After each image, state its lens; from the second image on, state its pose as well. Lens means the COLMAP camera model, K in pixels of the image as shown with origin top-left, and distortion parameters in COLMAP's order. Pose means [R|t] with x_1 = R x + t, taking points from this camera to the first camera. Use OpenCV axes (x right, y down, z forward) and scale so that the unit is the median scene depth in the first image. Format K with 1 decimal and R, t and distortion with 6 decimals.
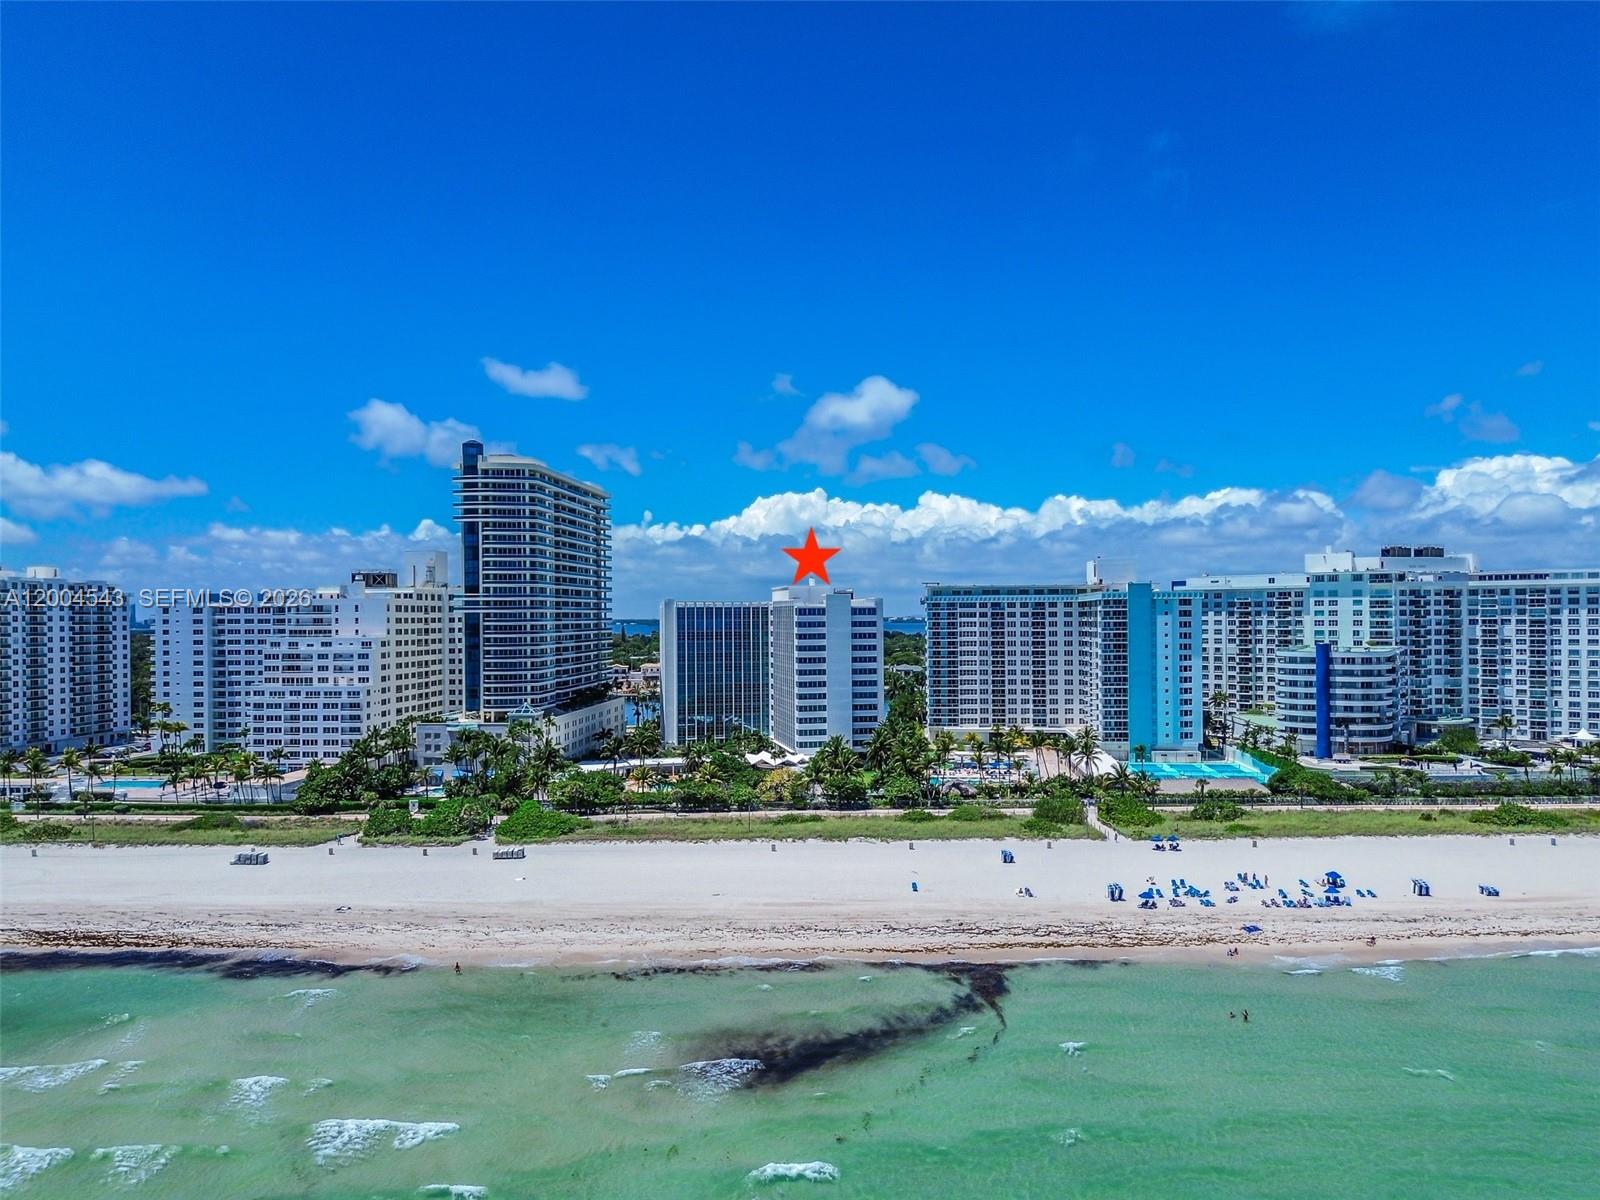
lens RADIAL K [[1144.6, 0, 793.8], [0, 1144.6, 648.0], [0, 0, 1]] dist [0.065552, -0.045497]
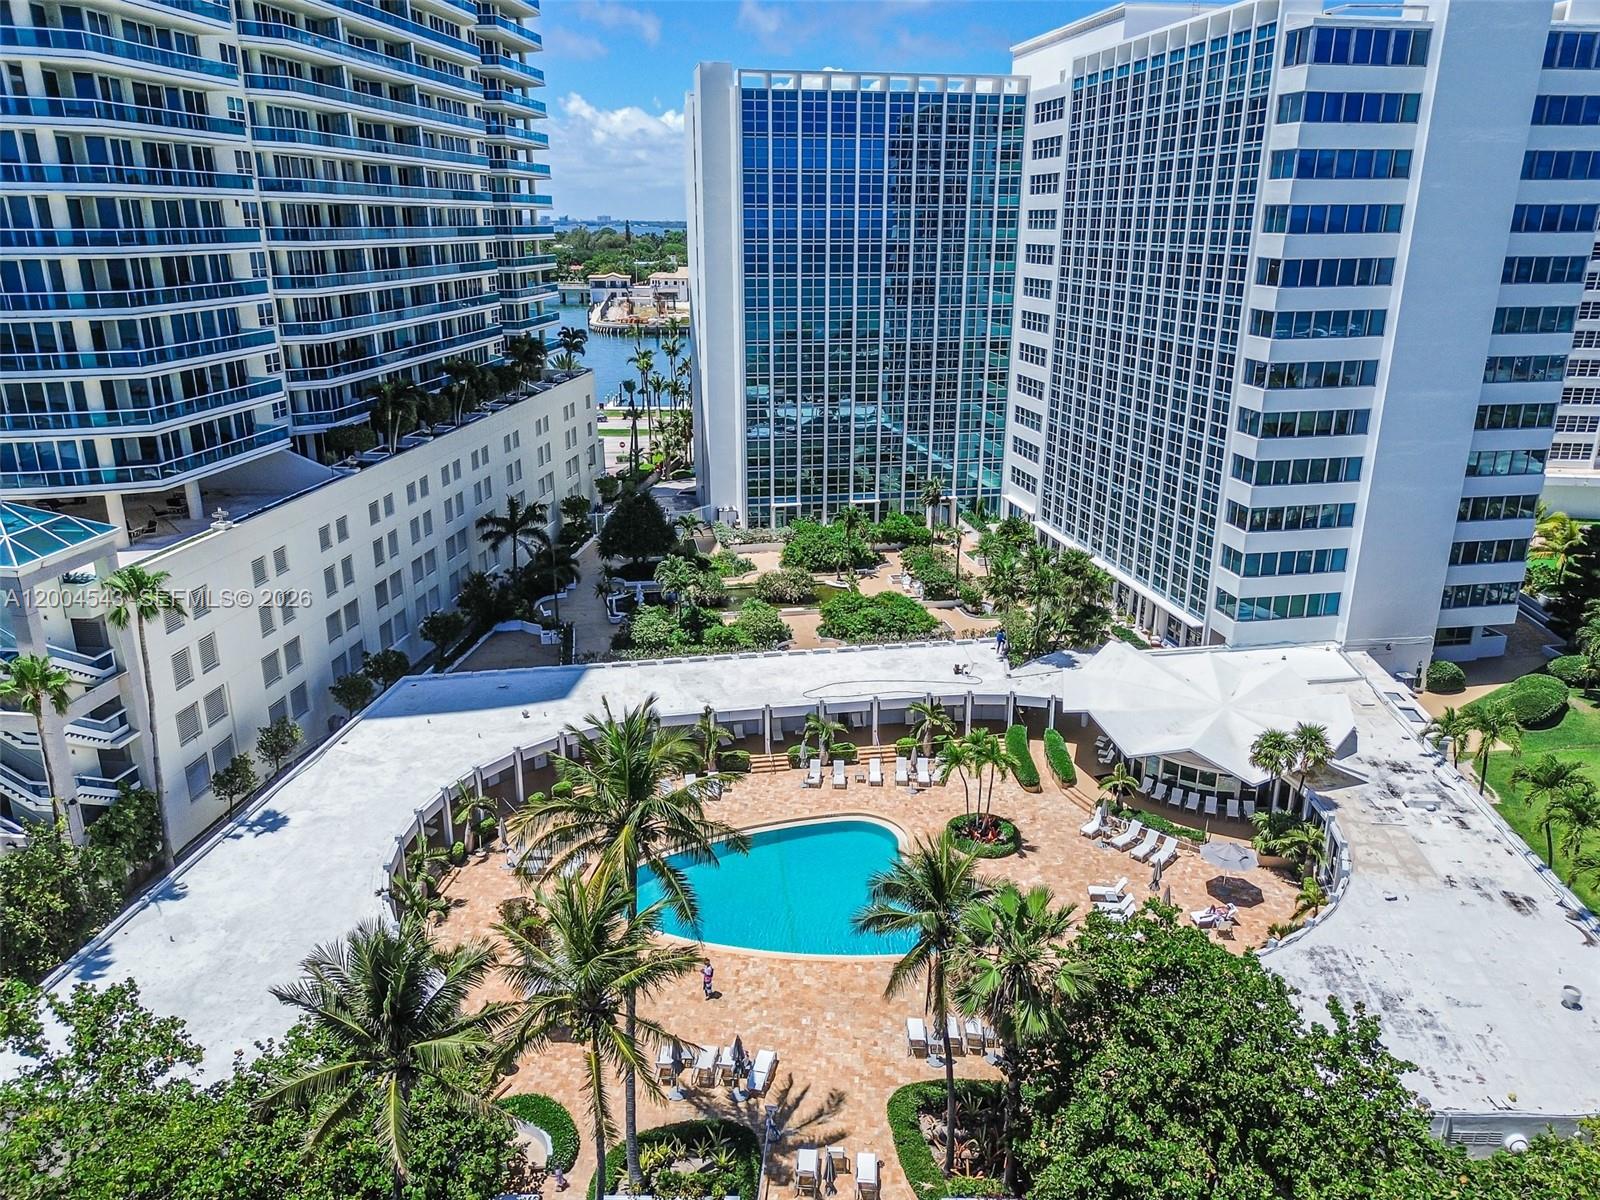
lens RADIAL K [[1144.6, 0, 809.6], [0, 1144.6, 603.9], [0, 0, 1]] dist [0.065552, -0.045497]
pose [[0.999920, 0.012611, 0.000399, -0.082596], [-0.012189, 0.957302, 0.288831, 0.007624], [0.003260, -0.288813, 0.957380, 0.660572]]
